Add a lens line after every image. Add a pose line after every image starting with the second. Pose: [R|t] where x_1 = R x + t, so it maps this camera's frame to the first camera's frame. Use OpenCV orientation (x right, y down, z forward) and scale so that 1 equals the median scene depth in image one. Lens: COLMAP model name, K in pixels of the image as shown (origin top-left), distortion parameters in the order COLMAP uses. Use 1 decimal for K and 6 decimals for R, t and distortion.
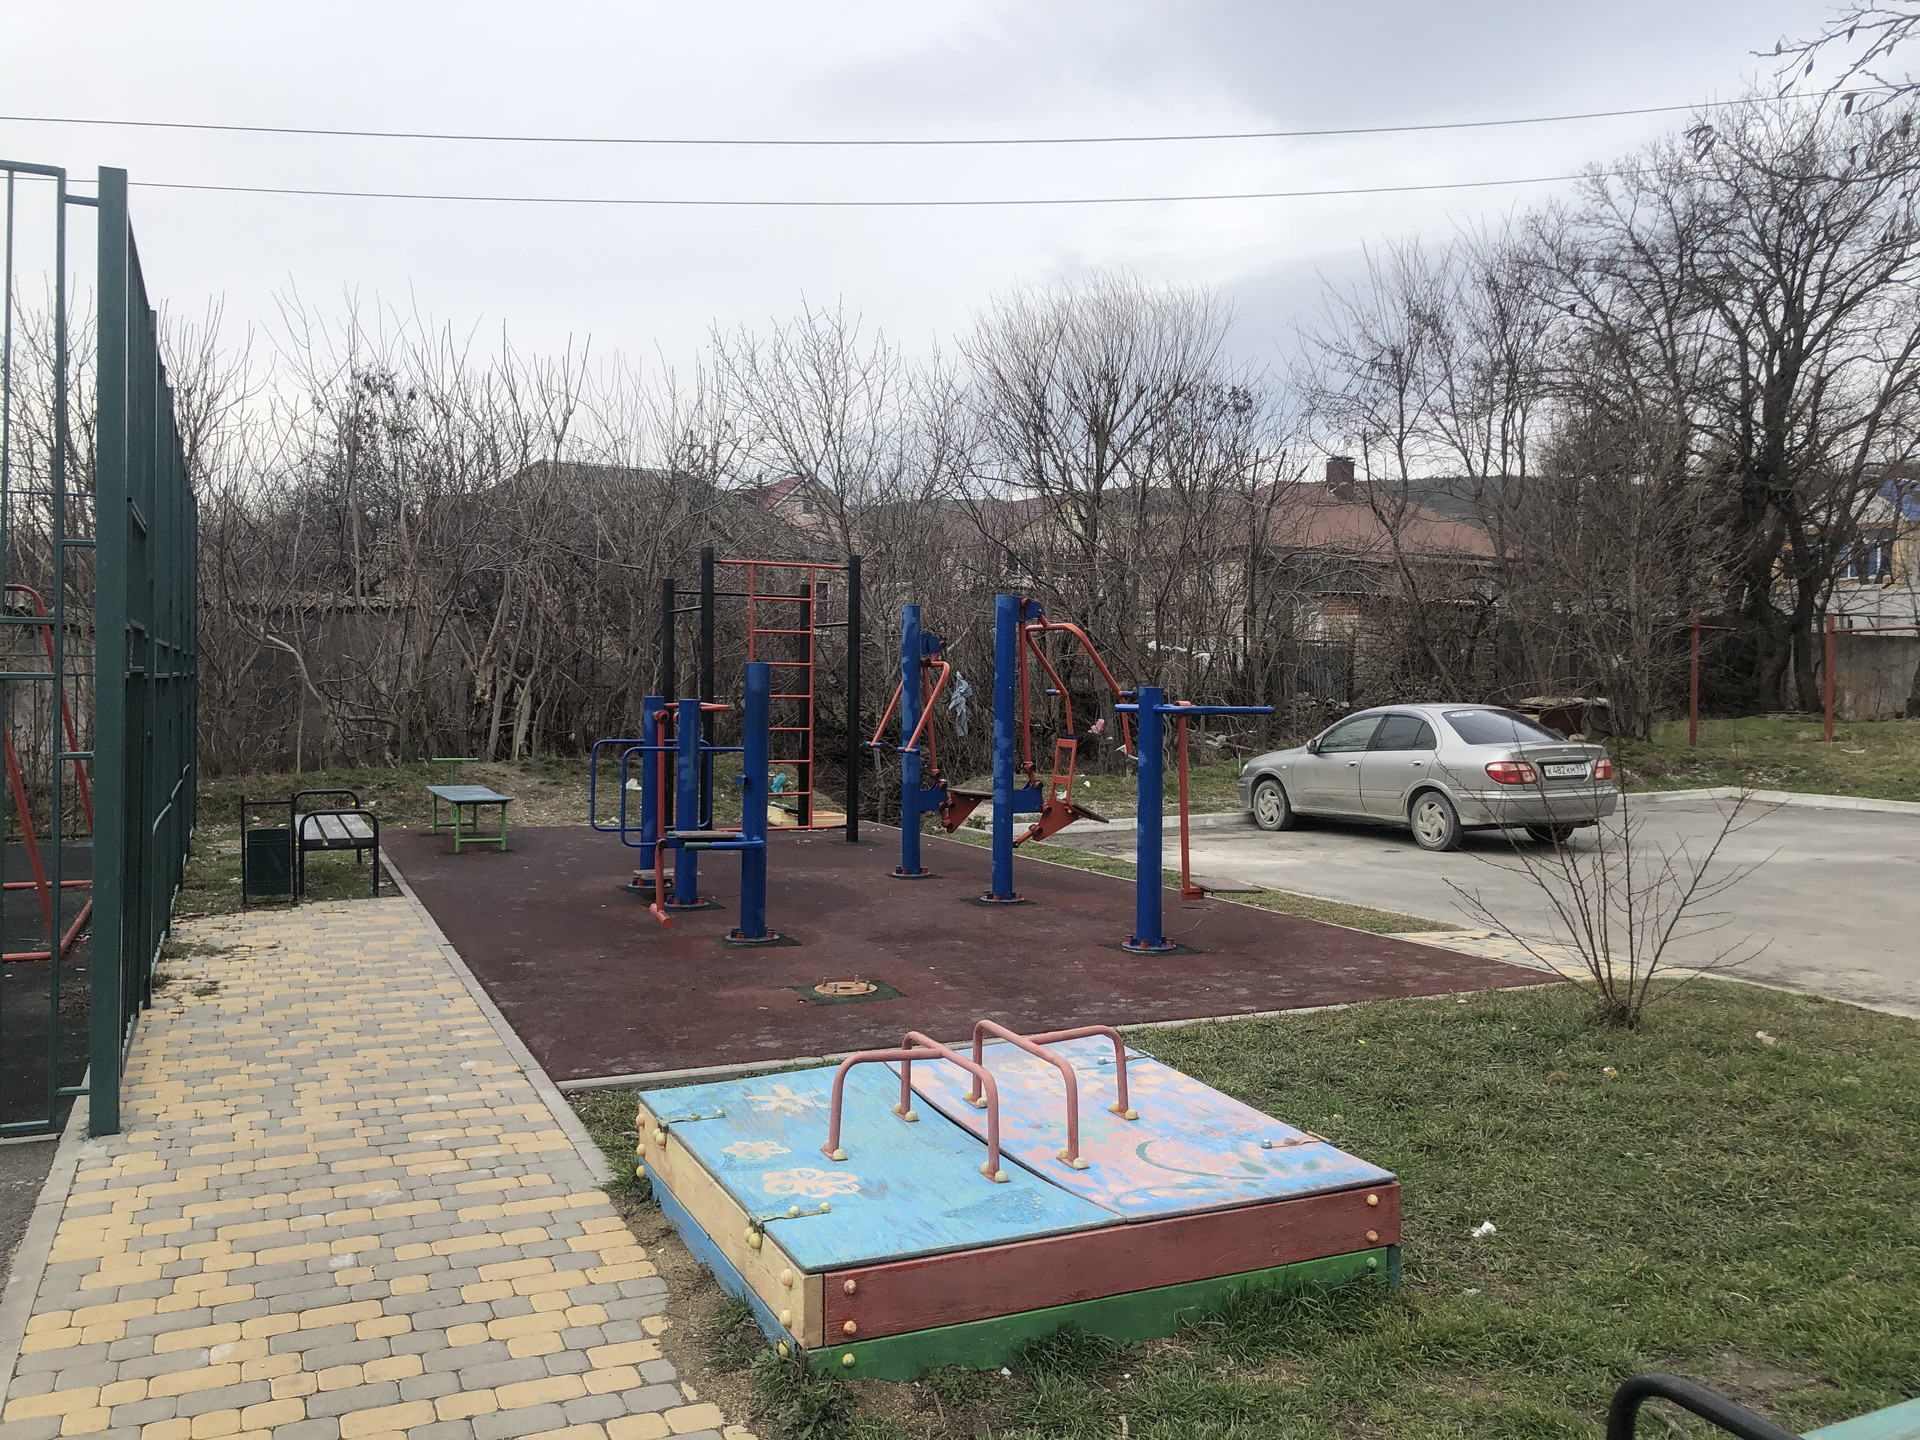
lens RADIAL K [[1557.2, 0, 960.0], [0, 1557.2, 720.0], [0, 0, 1]] dist [0.063779, -0.000449]
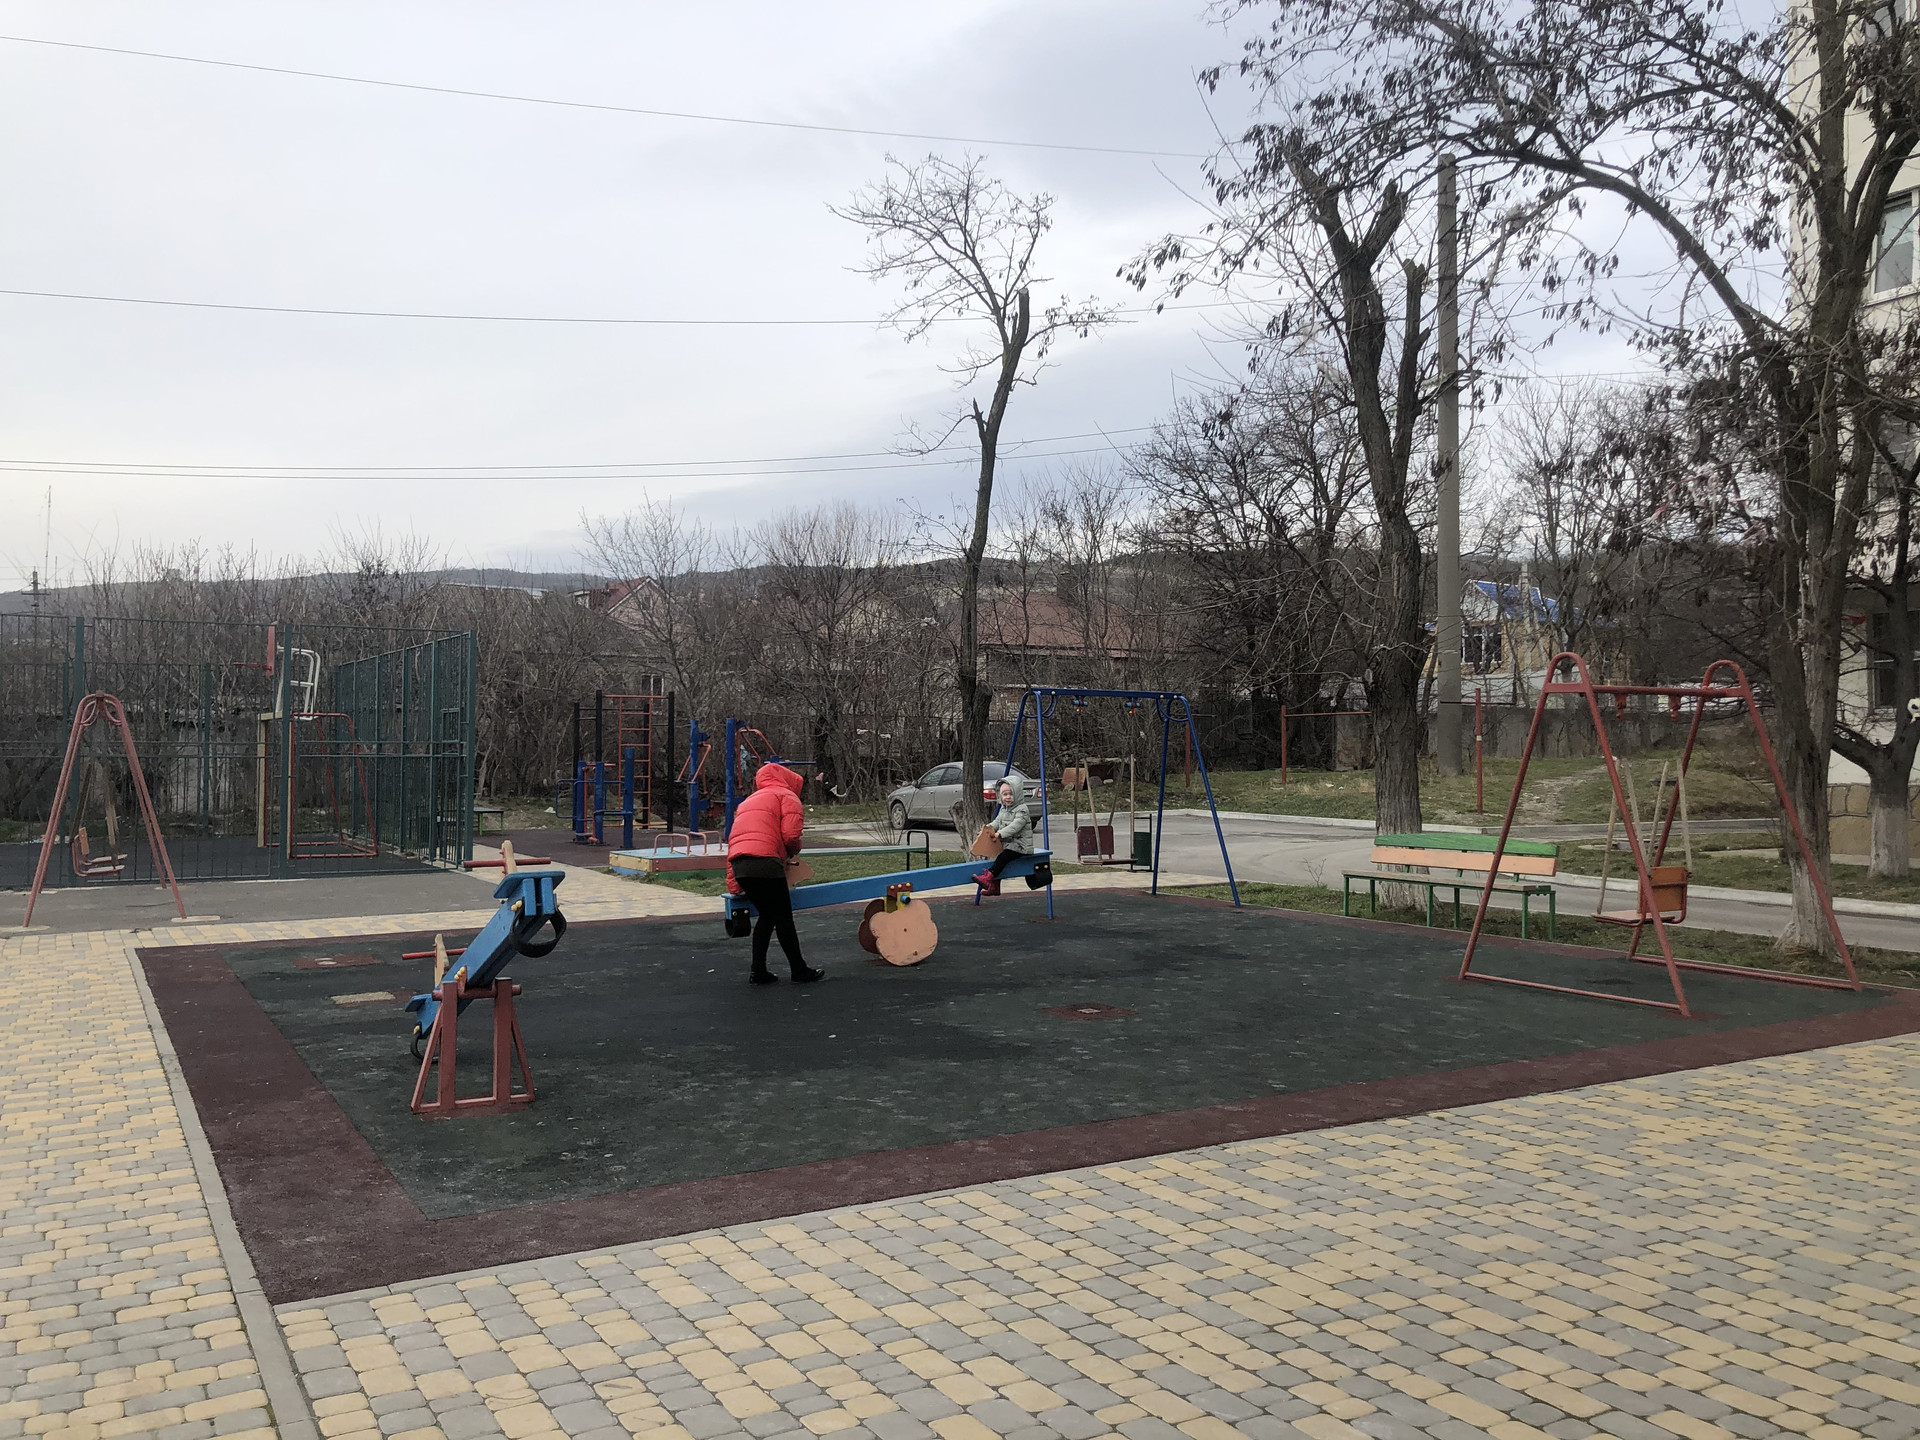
lens RADIAL K [[1557.2, 0, 960.0], [0, 1557.2, 720.0], [0, 0, 1]] dist [0.063779, -0.000449]
pose [[0.995217, -0.007806, 0.097373, 0.092784], [0.011949, 0.999045, -0.042035, 0.018786], [-0.096952, 0.042997, 0.994360, -0.892523]]
